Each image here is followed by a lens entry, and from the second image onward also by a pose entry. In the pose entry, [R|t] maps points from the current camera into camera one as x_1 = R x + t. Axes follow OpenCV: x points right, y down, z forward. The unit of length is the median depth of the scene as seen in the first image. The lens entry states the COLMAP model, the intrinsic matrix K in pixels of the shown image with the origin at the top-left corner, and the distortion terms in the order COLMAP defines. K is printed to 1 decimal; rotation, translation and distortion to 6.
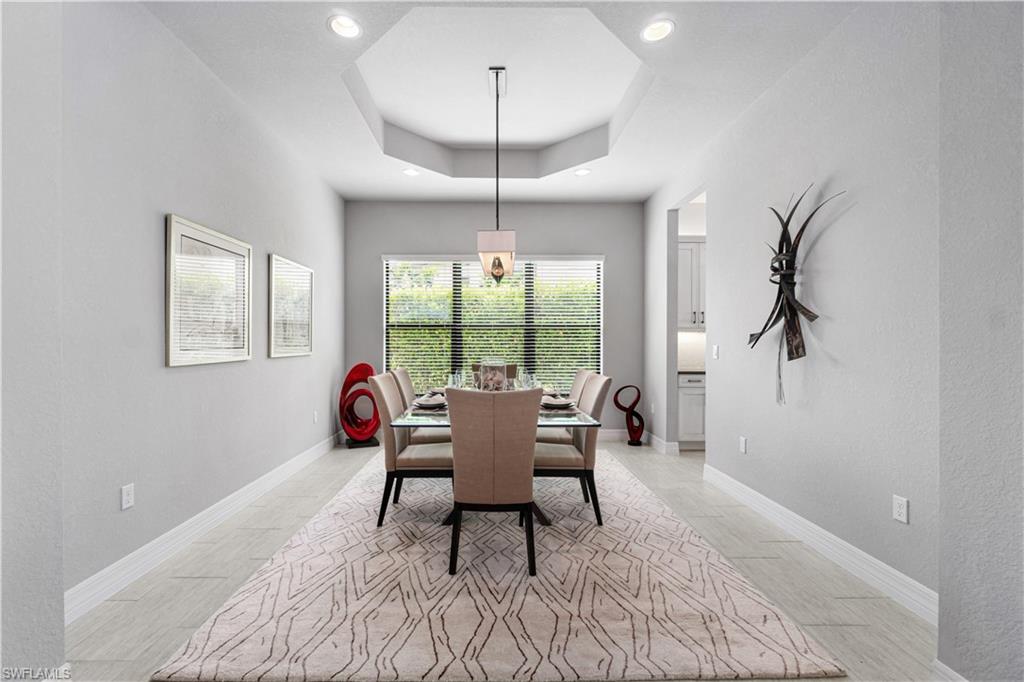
lens RADIAL K [[452.9, 0, 488.8], [0, 452.9, 346.7], [0, 0, 1]] dist [-0.001368, -0.000176]
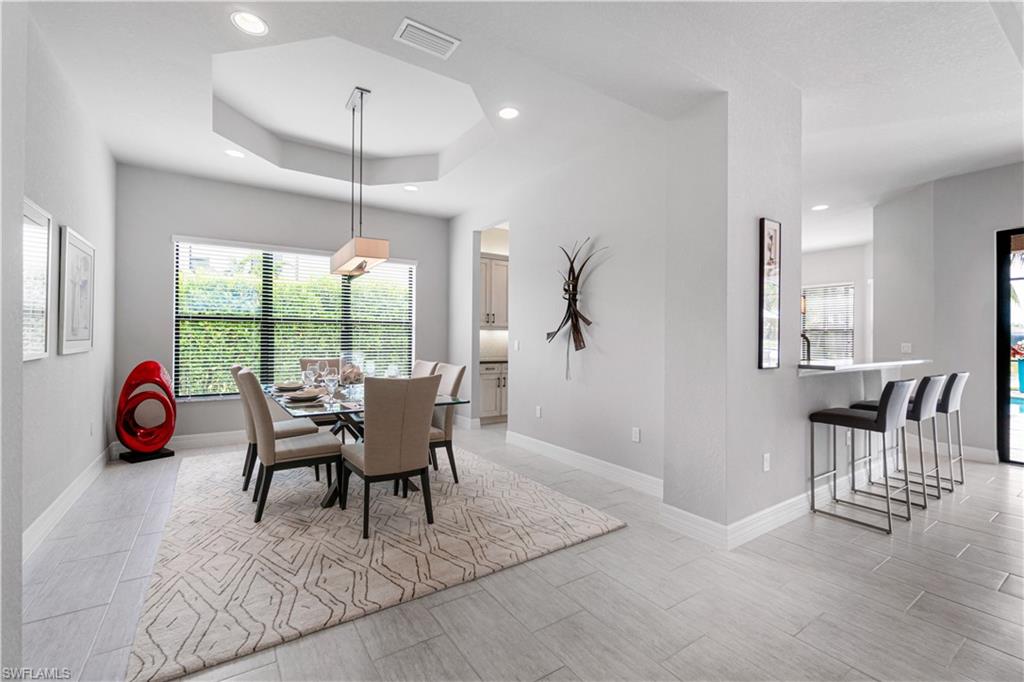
lens RADIAL K [[444.7, 0, 512.0], [0, 444.7, 341.0], [0, 0, 1]] dist [-0.000754, 0.000024]
pose [[0.834410, 0.002082, 0.551140, -0.312032], [-0.001953, 0.999998, -0.000820, -0.001342], [-0.551140, -0.000392, 0.834412, -0.121082]]
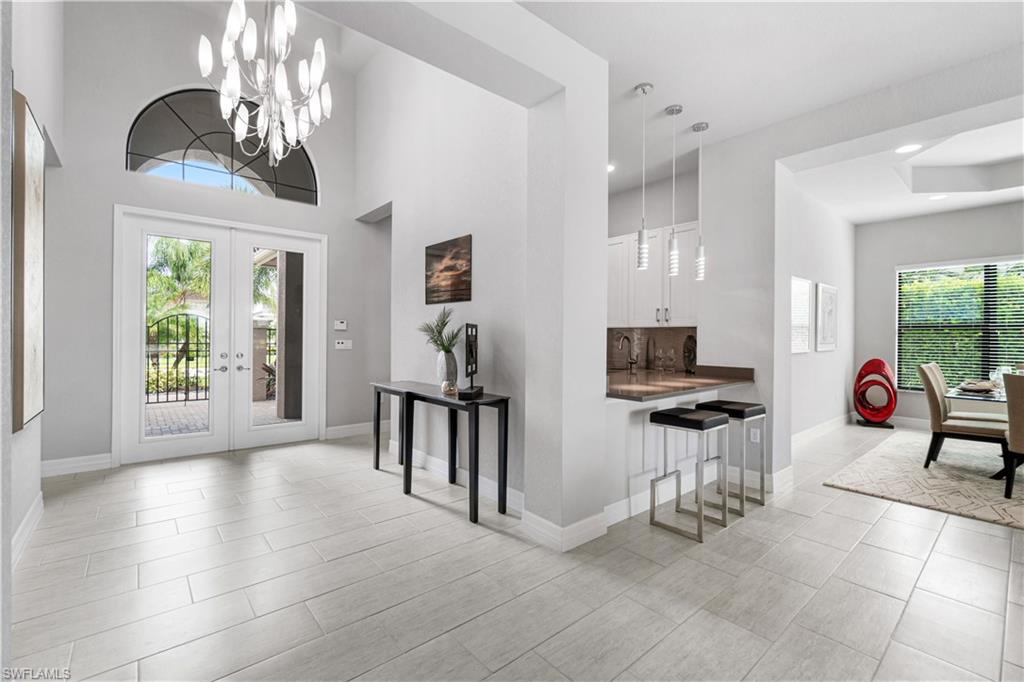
lens RADIAL K [[438.3, 0, 506.9], [0, 438.3, 339.3], [0, 0, 1]] dist [-0.002453, -0.000157]
pose [[0.644587, 0.001566, -0.764529, -0.036126], [-0.011221, 0.999910, -0.007413, 0.008969], [0.764448, 0.013357, 0.644547, -0.929928]]
